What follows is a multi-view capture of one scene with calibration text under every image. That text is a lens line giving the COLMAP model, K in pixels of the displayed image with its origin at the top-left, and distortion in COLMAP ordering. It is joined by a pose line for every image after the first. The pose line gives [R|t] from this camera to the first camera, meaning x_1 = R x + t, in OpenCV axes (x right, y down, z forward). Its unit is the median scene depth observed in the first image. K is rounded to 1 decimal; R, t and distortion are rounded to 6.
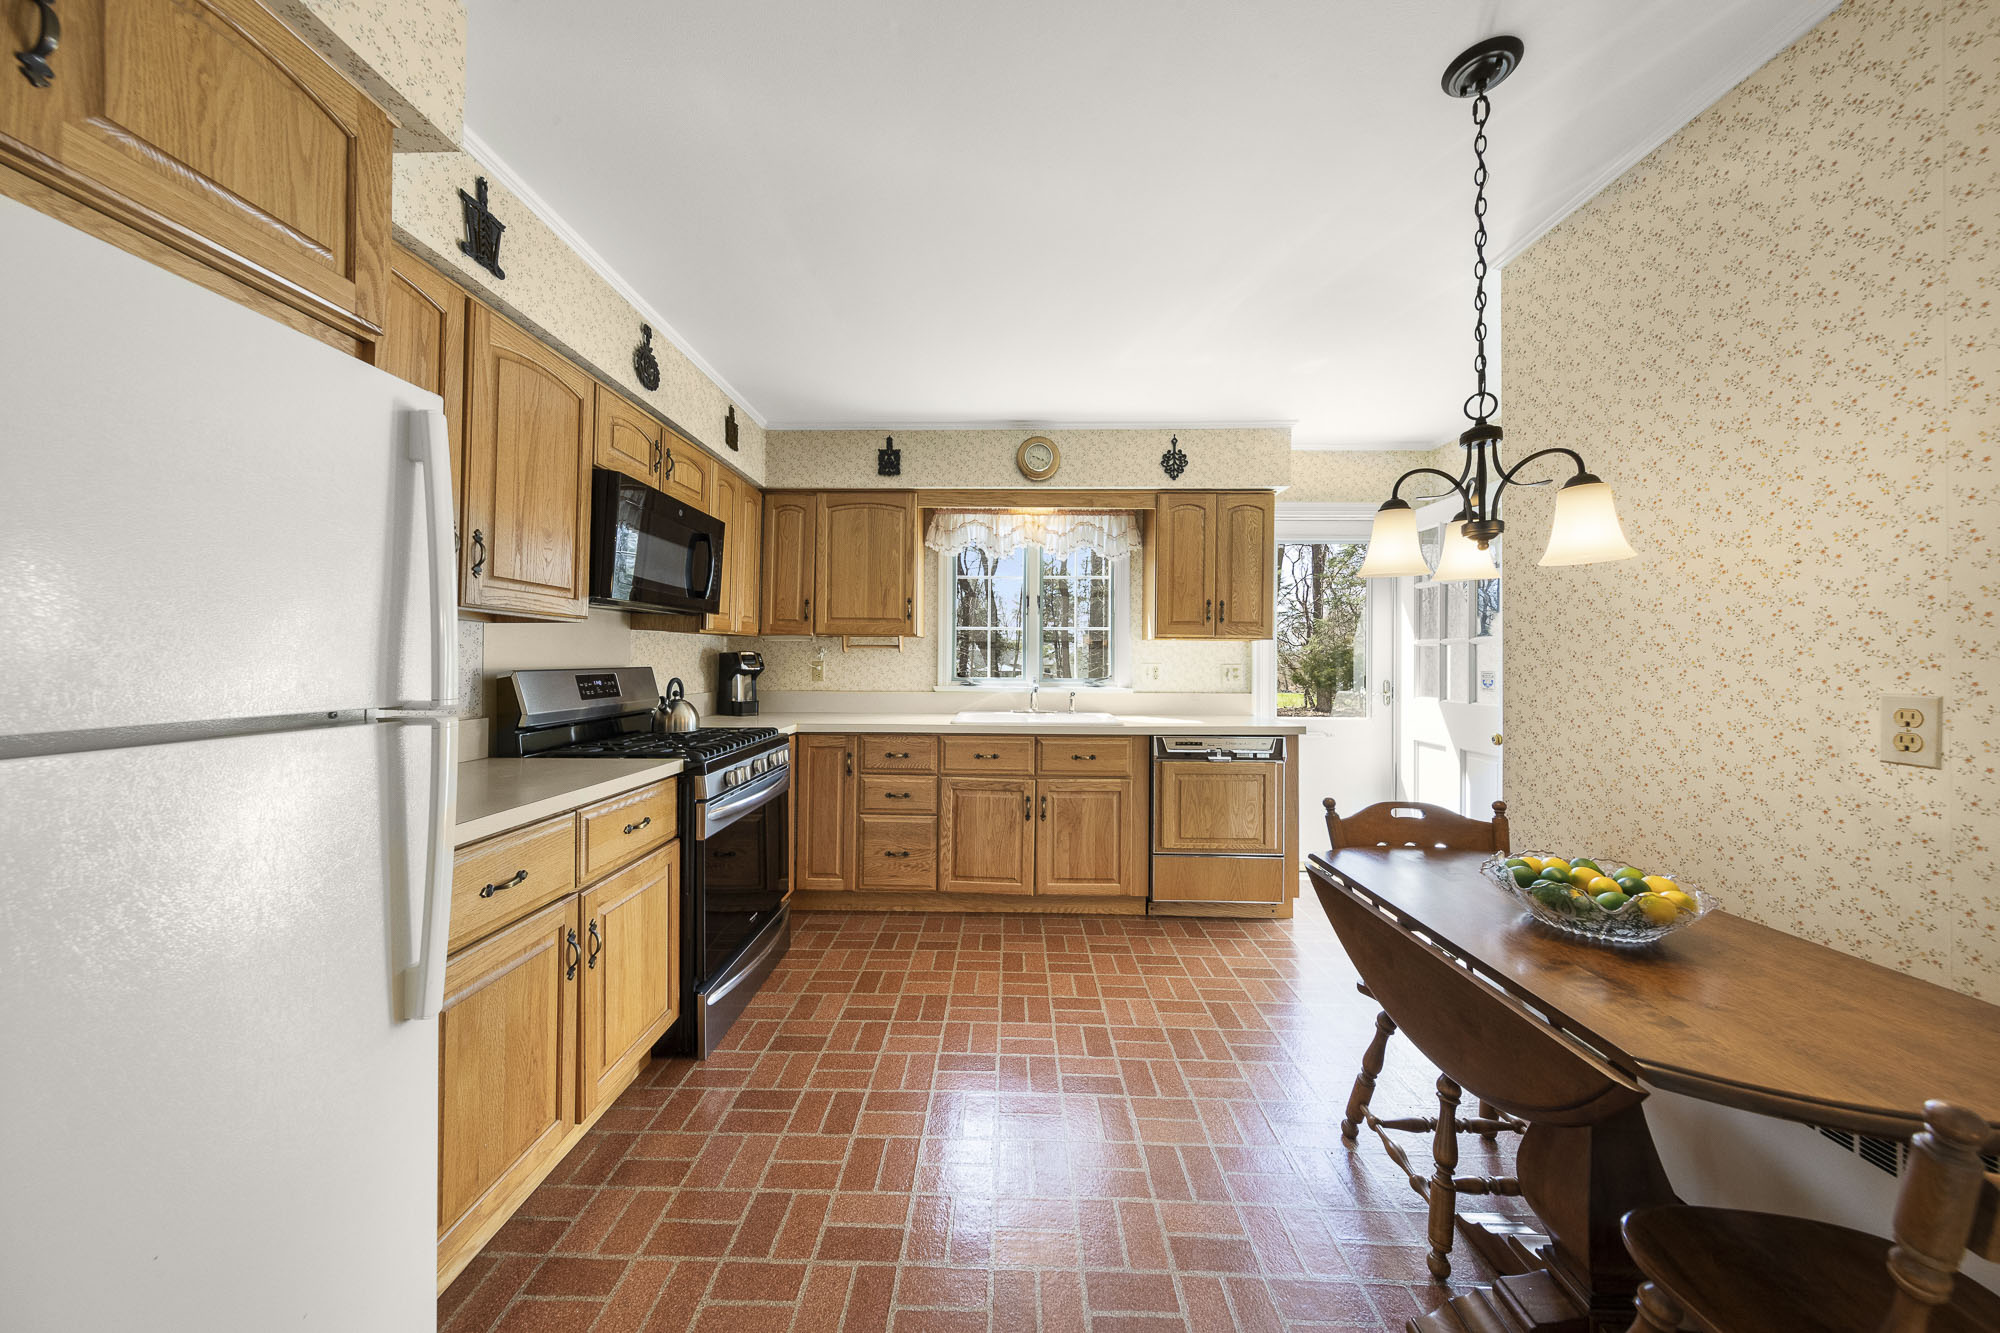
lens RADIAL K [[636.0, 0, 993.9], [0, 636.0, 656.1], [0, 0, 1]] dist [0.003903, -0.001145]
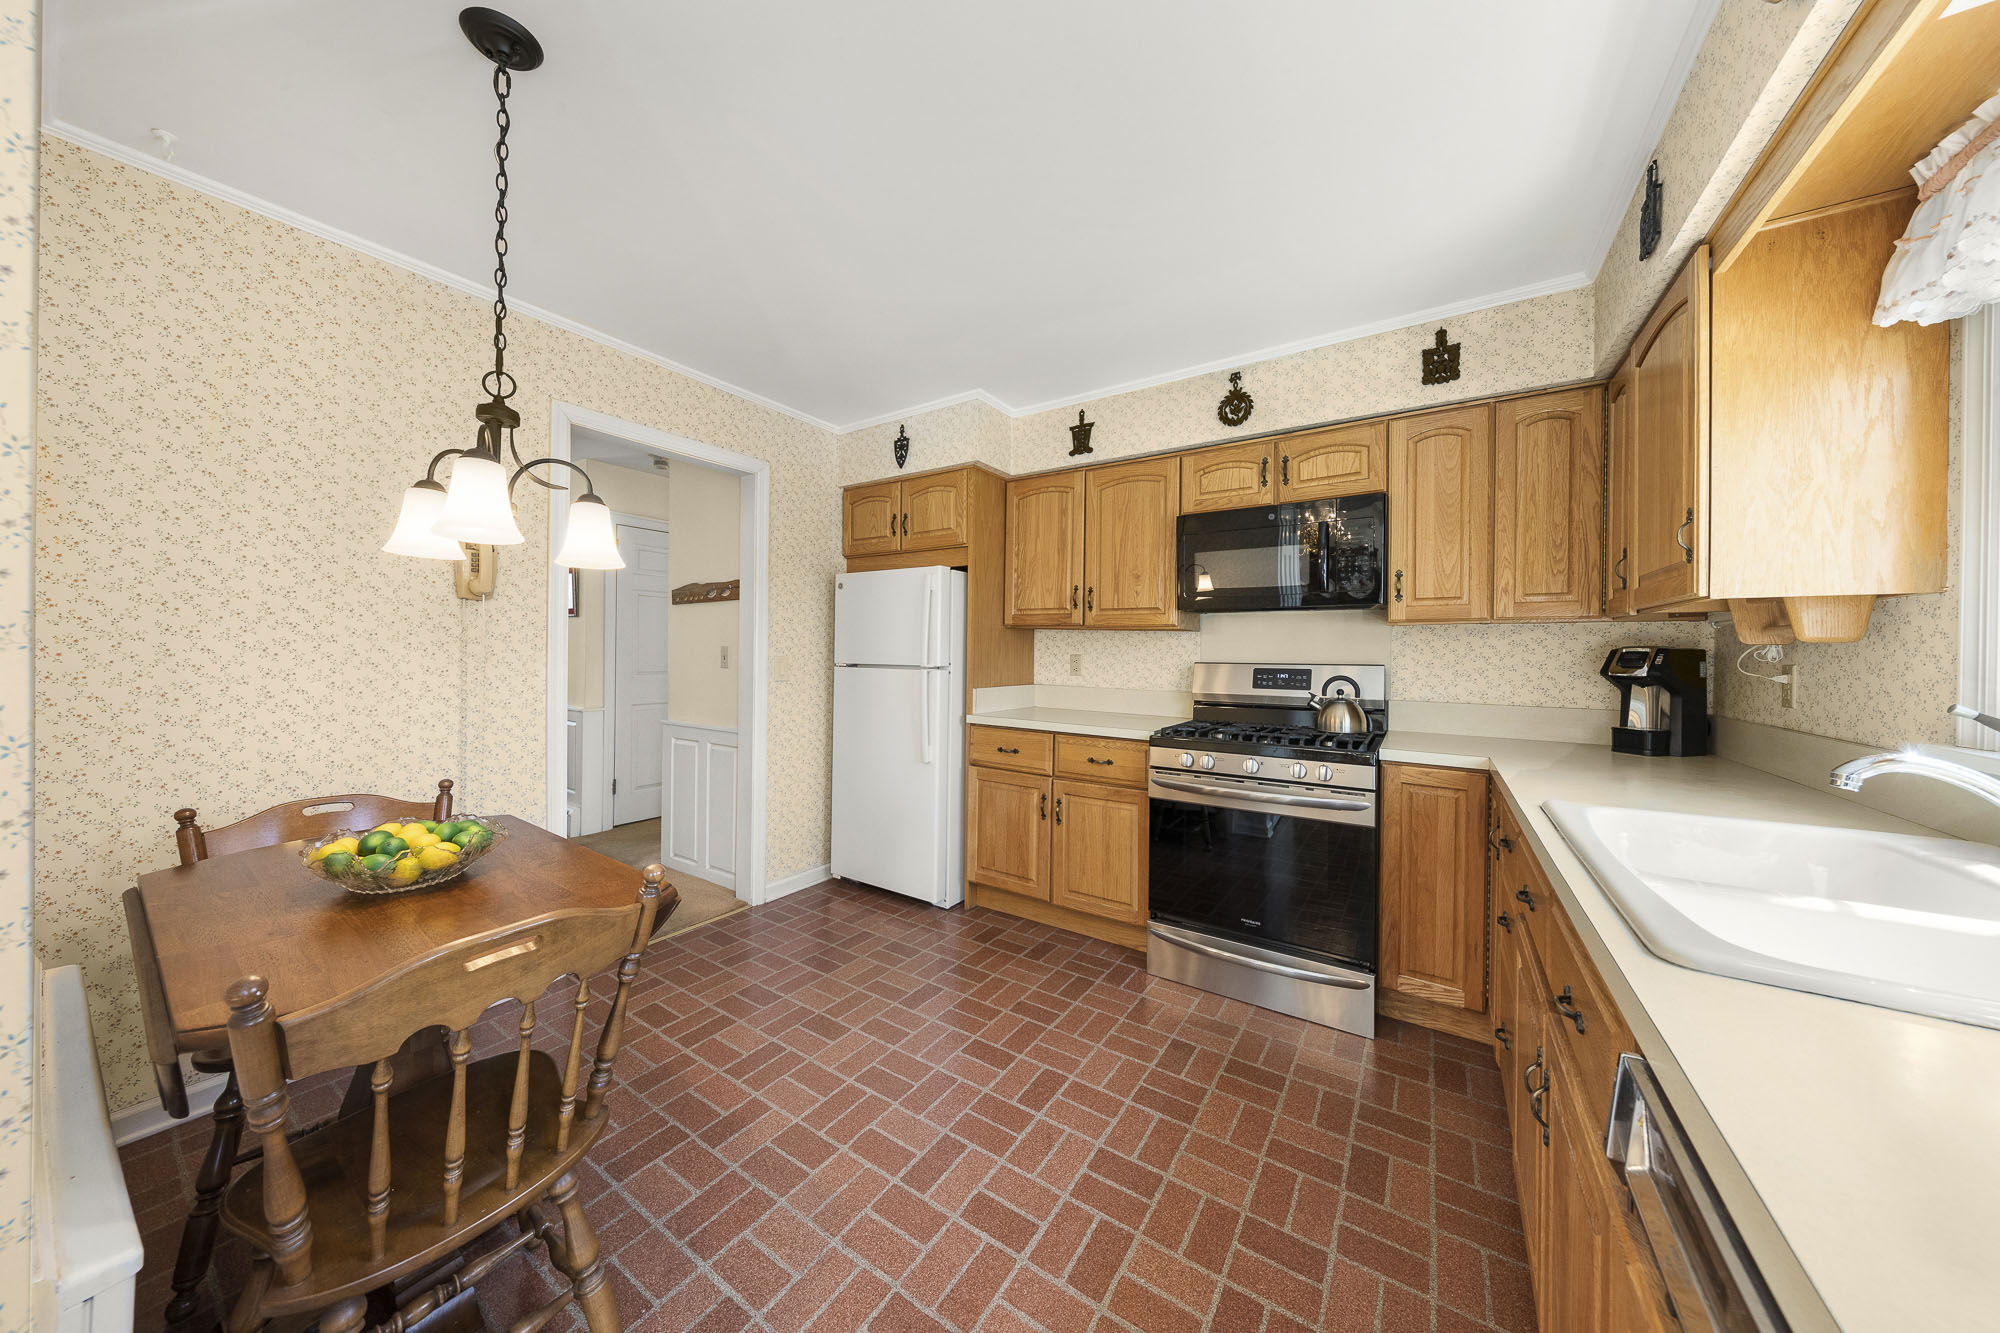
lens RADIAL K [[636.0, 0, 1000.1], [0, 636.0, 657.7], [0, 0, 1]] dist [0.003903, -0.001145]
pose [[-0.531467, -0.007527, -0.847045, 0.508283], [-0.011073, 0.999937, -0.001938, 0.012821], [0.847006, 0.008350, -0.531517, 0.940417]]
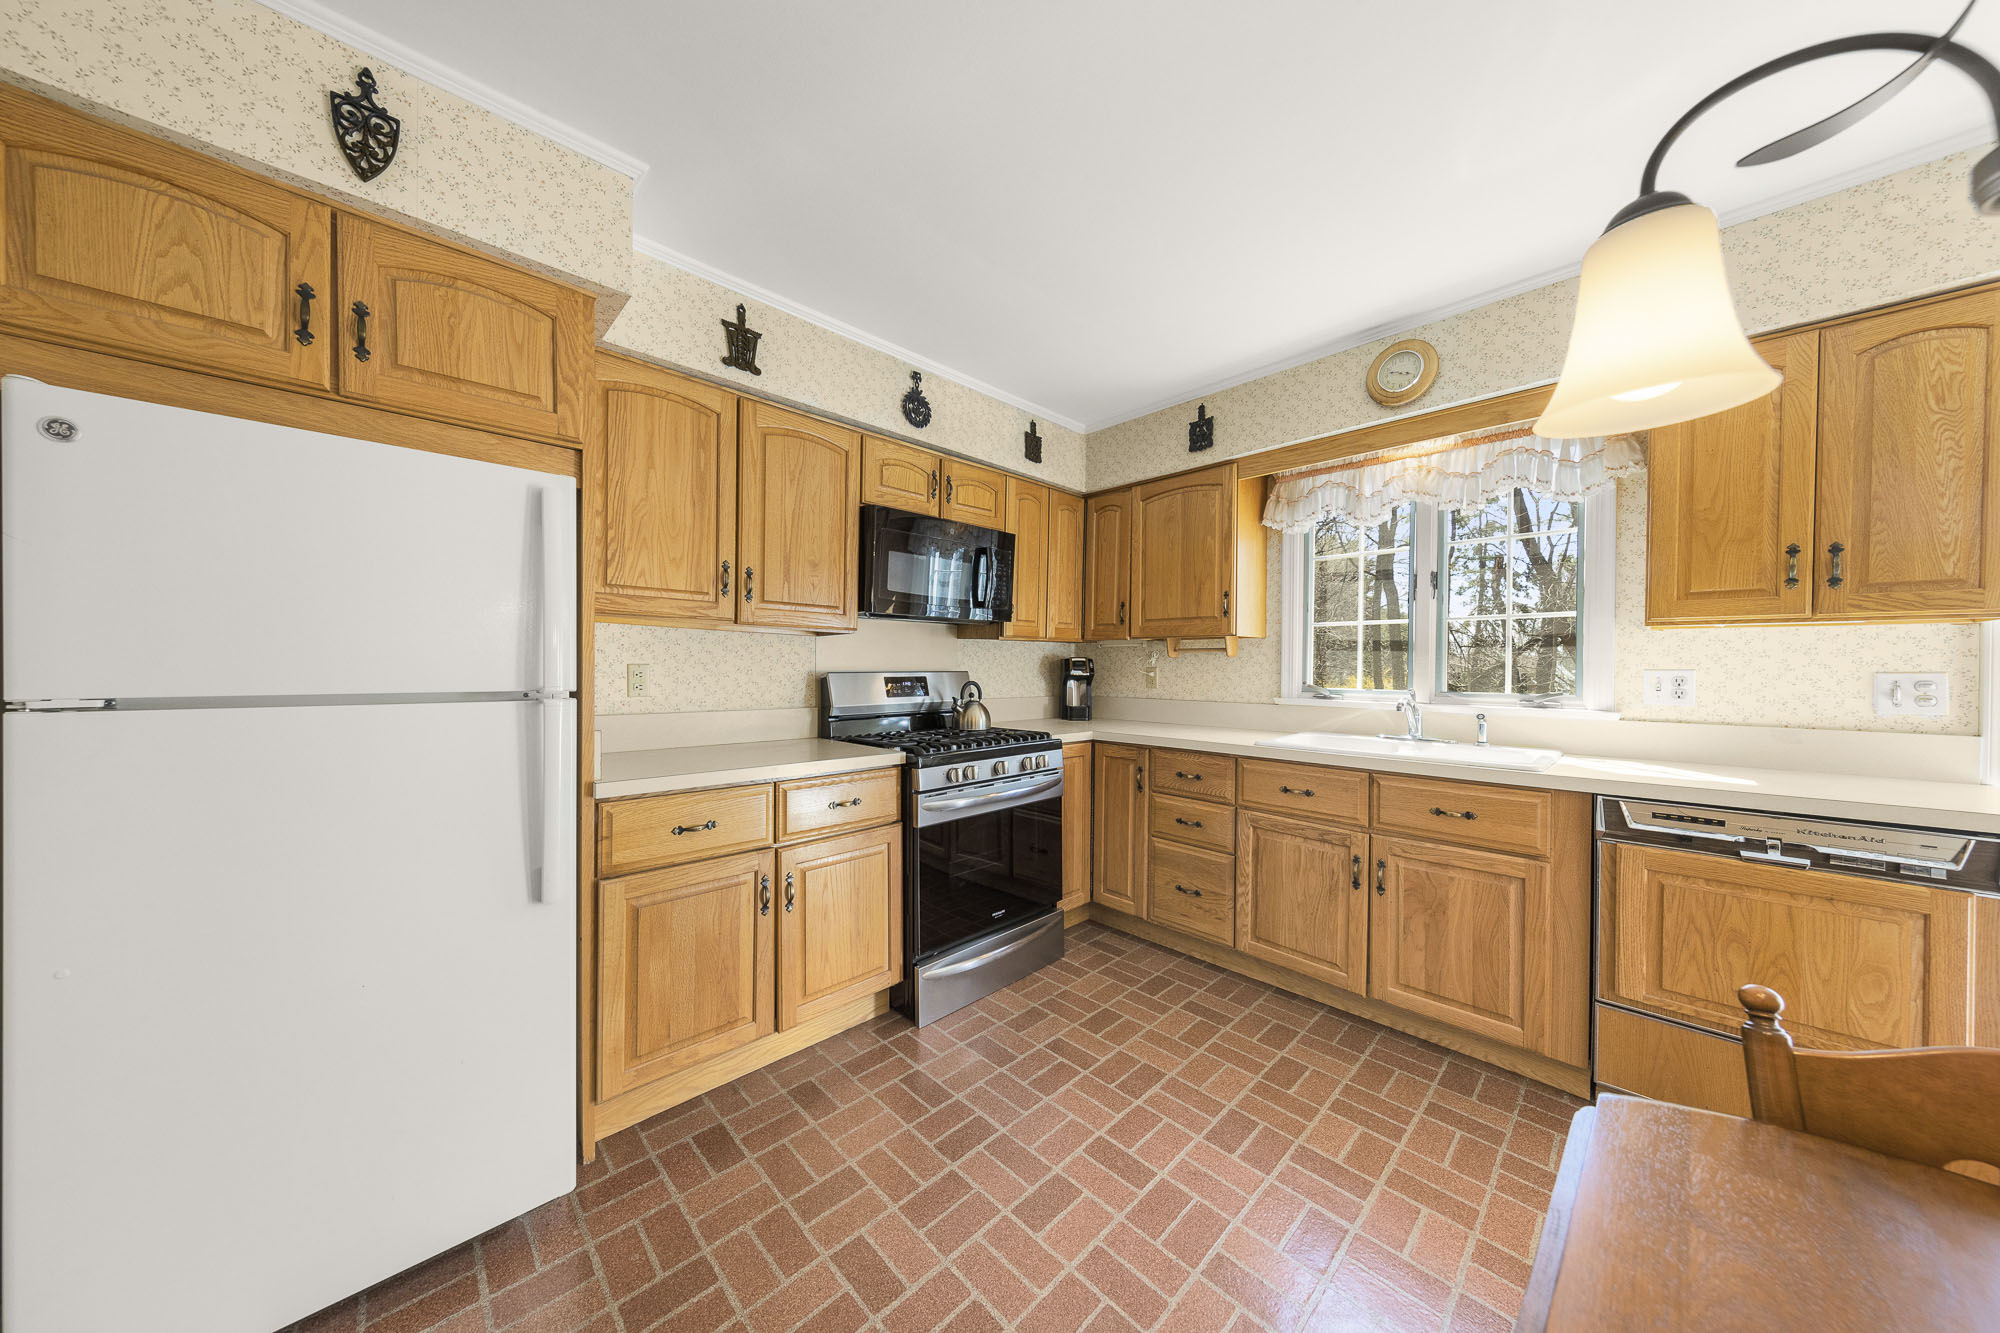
lens RADIAL K [[636.0, 0, 997.1], [0, 636.0, 673.1], [0, 0, 1]] dist [0.003903, -0.001145]
pose [[0.710595, 0.004693, -0.703586, 0.270894], [0.002857, 0.999950, 0.009555, 0.008460], [0.703596, -0.008799, 0.710546, 0.213544]]
